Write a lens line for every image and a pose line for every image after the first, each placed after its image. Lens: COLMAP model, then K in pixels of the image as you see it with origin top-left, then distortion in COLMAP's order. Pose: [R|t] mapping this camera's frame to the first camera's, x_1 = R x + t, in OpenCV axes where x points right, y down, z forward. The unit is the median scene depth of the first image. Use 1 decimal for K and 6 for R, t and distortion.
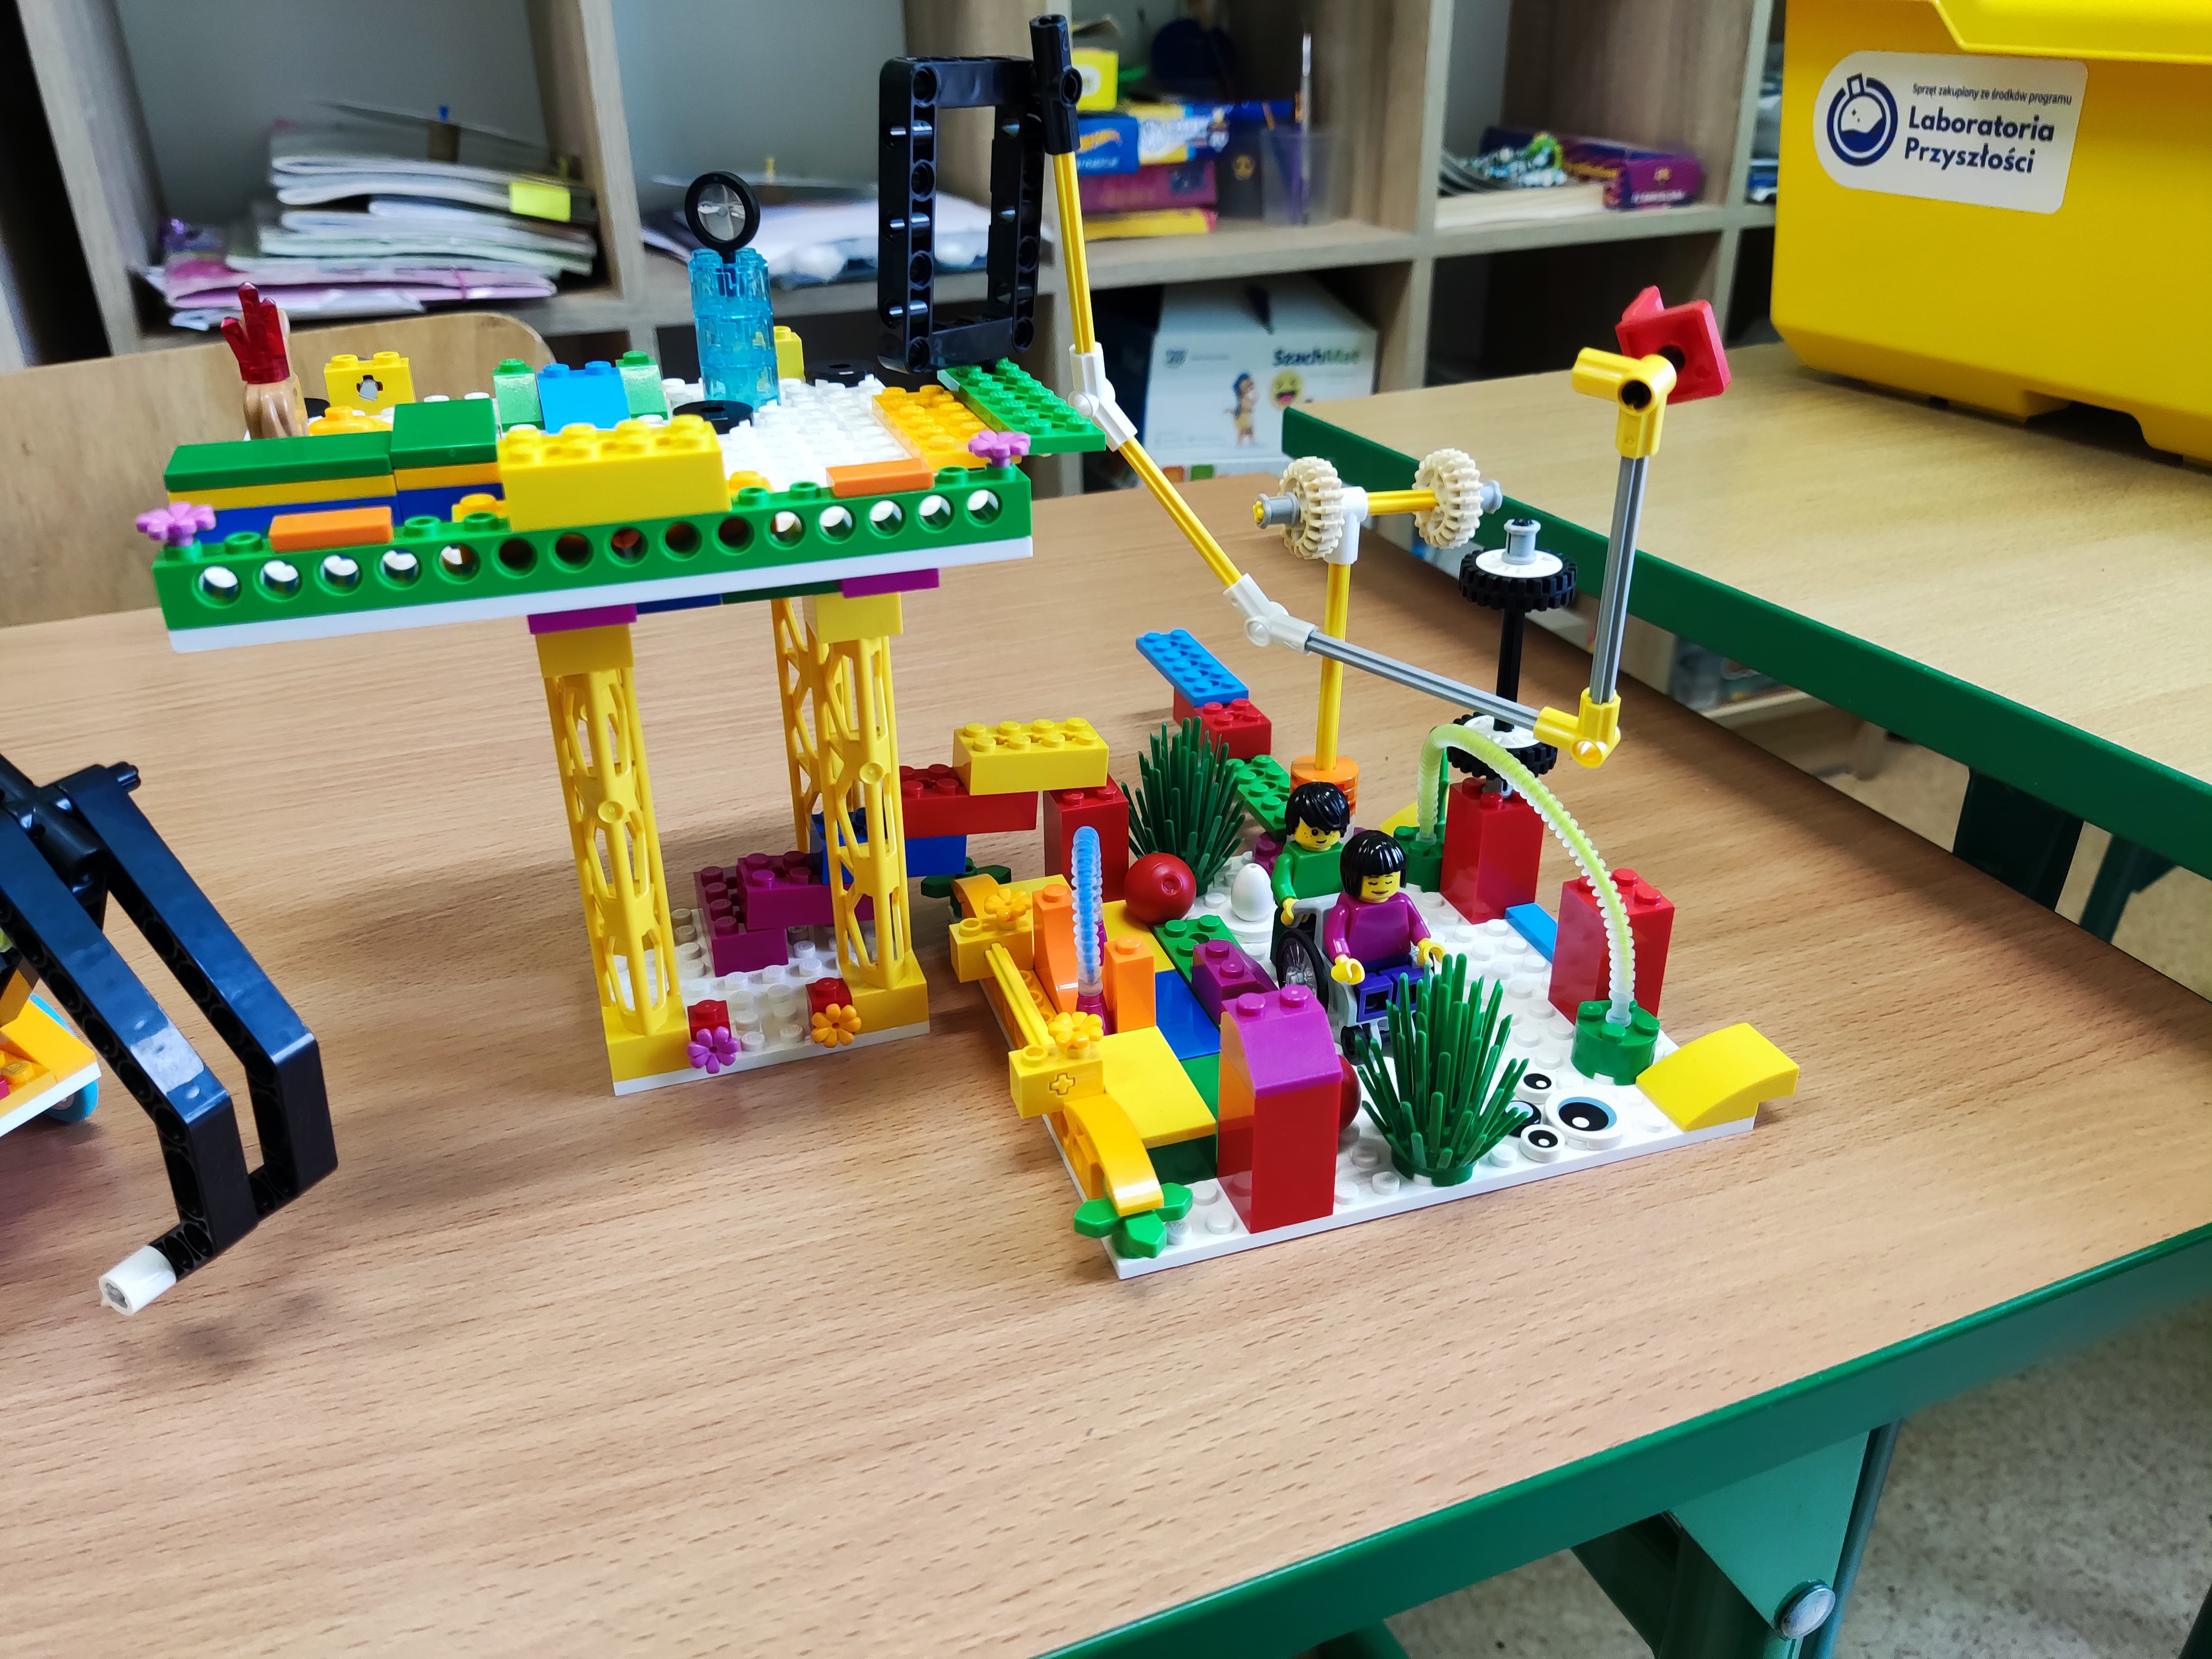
lens RADIAL K [[1695.7, 0, 1117.9], [0, 1695.7, 785.5], [0, 0, 1]] dist [0.088627, -0.172880]
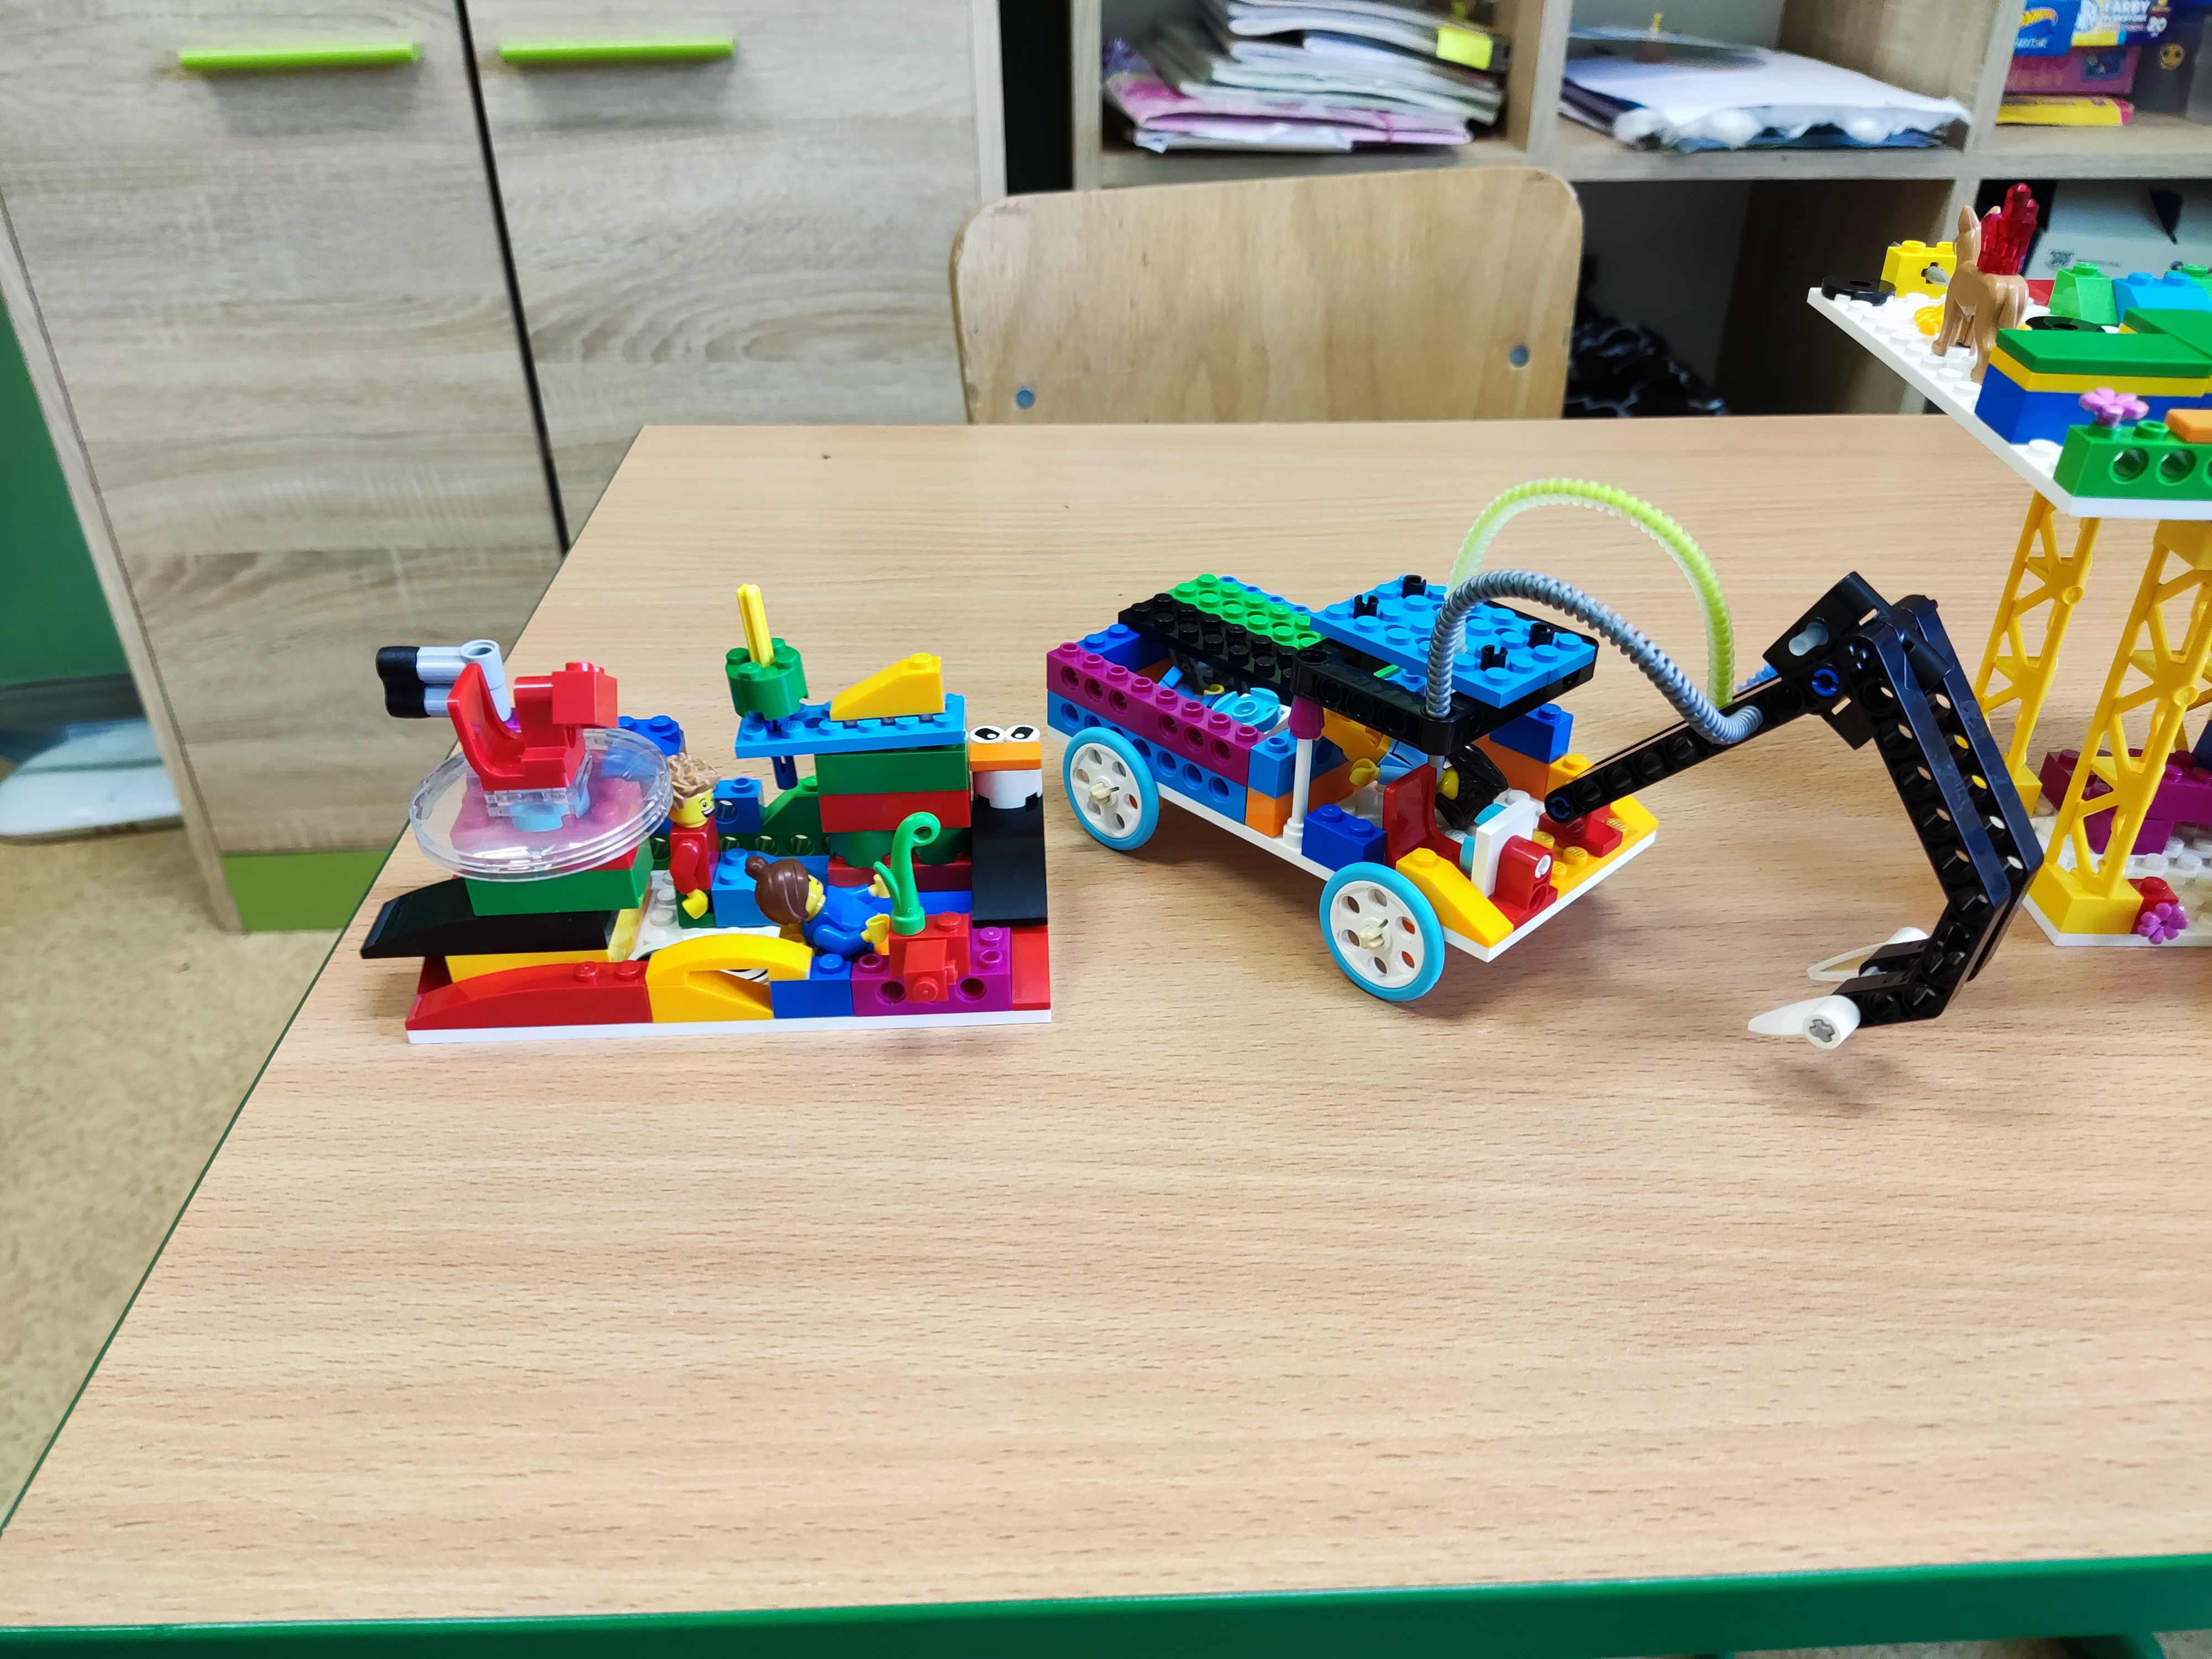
lens RADIAL K [[1684.4, 0, 1115.0], [0, 1684.4, 801.9], [0, 0, 1]] dist [0.109918, -0.177191]
pose [[0.945445, 0.186641, -0.267019, -0.209279], [-0.161145, 0.980254, 0.114607, 0.021787], [0.283137, -0.065326, 0.956852, -0.082070]]
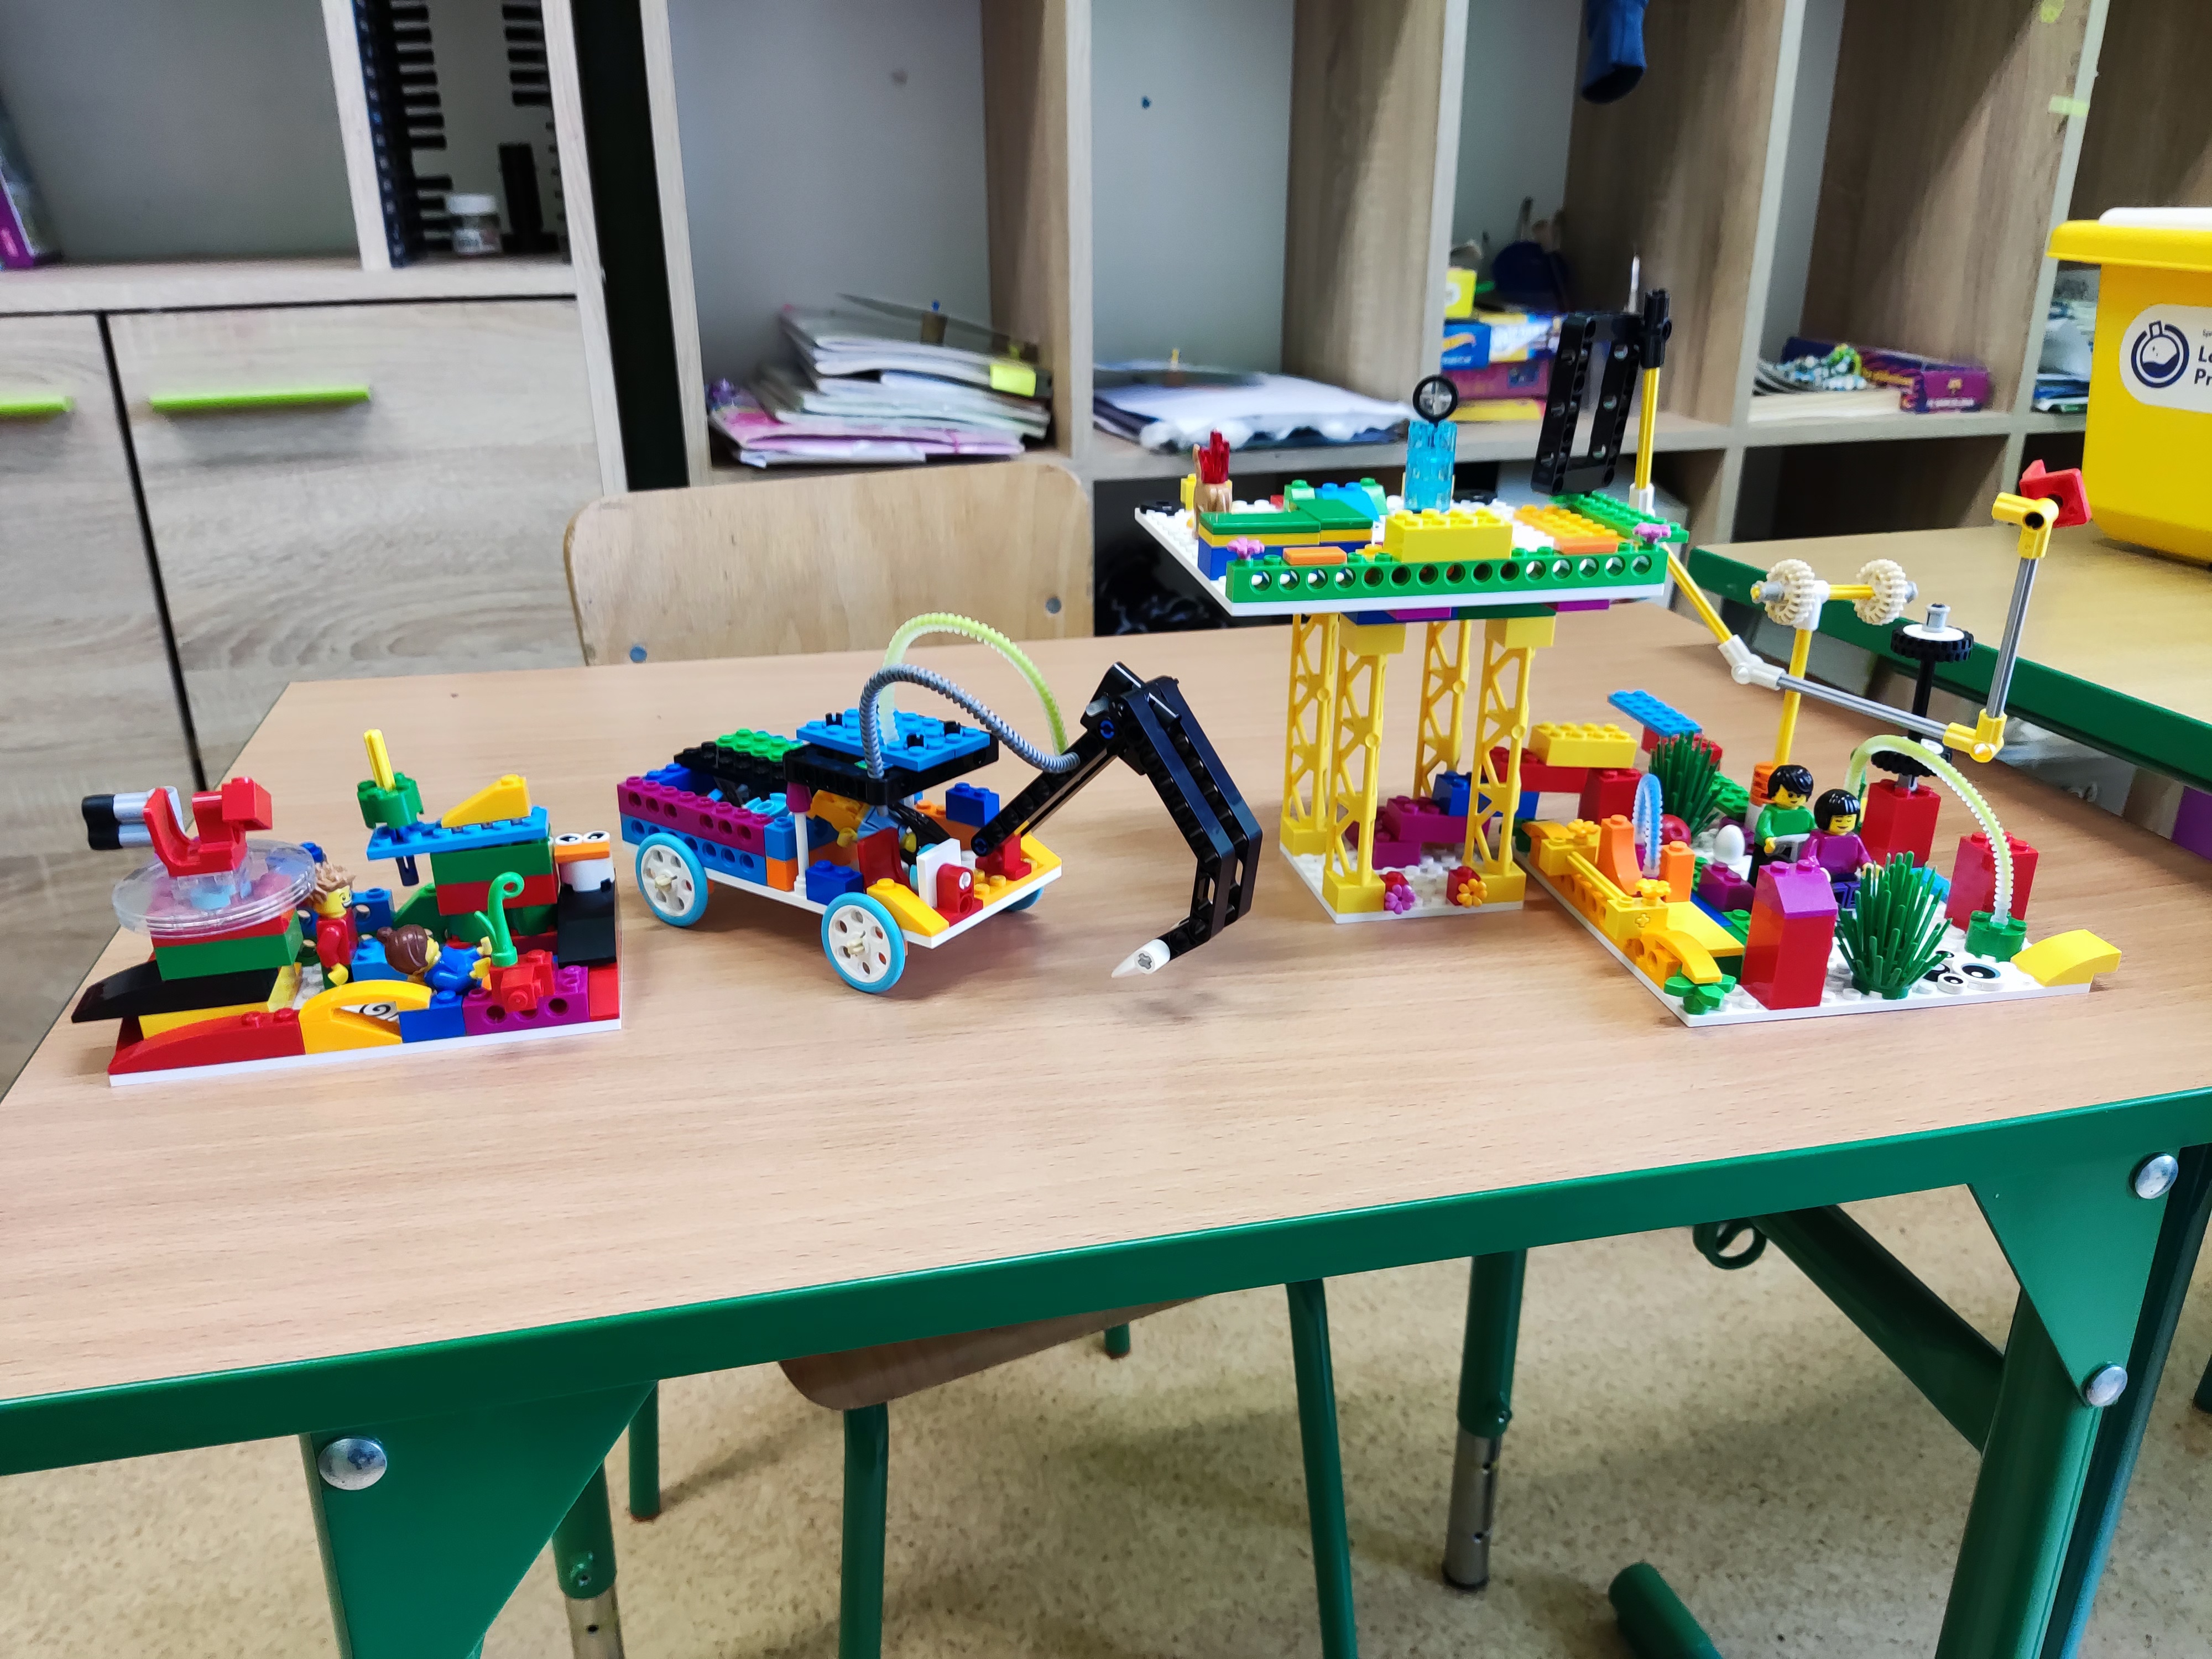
lens RADIAL K [[1684.4, 0, 1115.0], [0, 1684.4, 801.9], [0, 0, 1]] dist [0.109918, -0.177191]
pose [[0.990787, 0.063194, -0.119780, -0.112564], [-0.073538, 0.993748, -0.084000, 0.076556], [0.113723, 0.092035, 0.989240, -0.222570]]
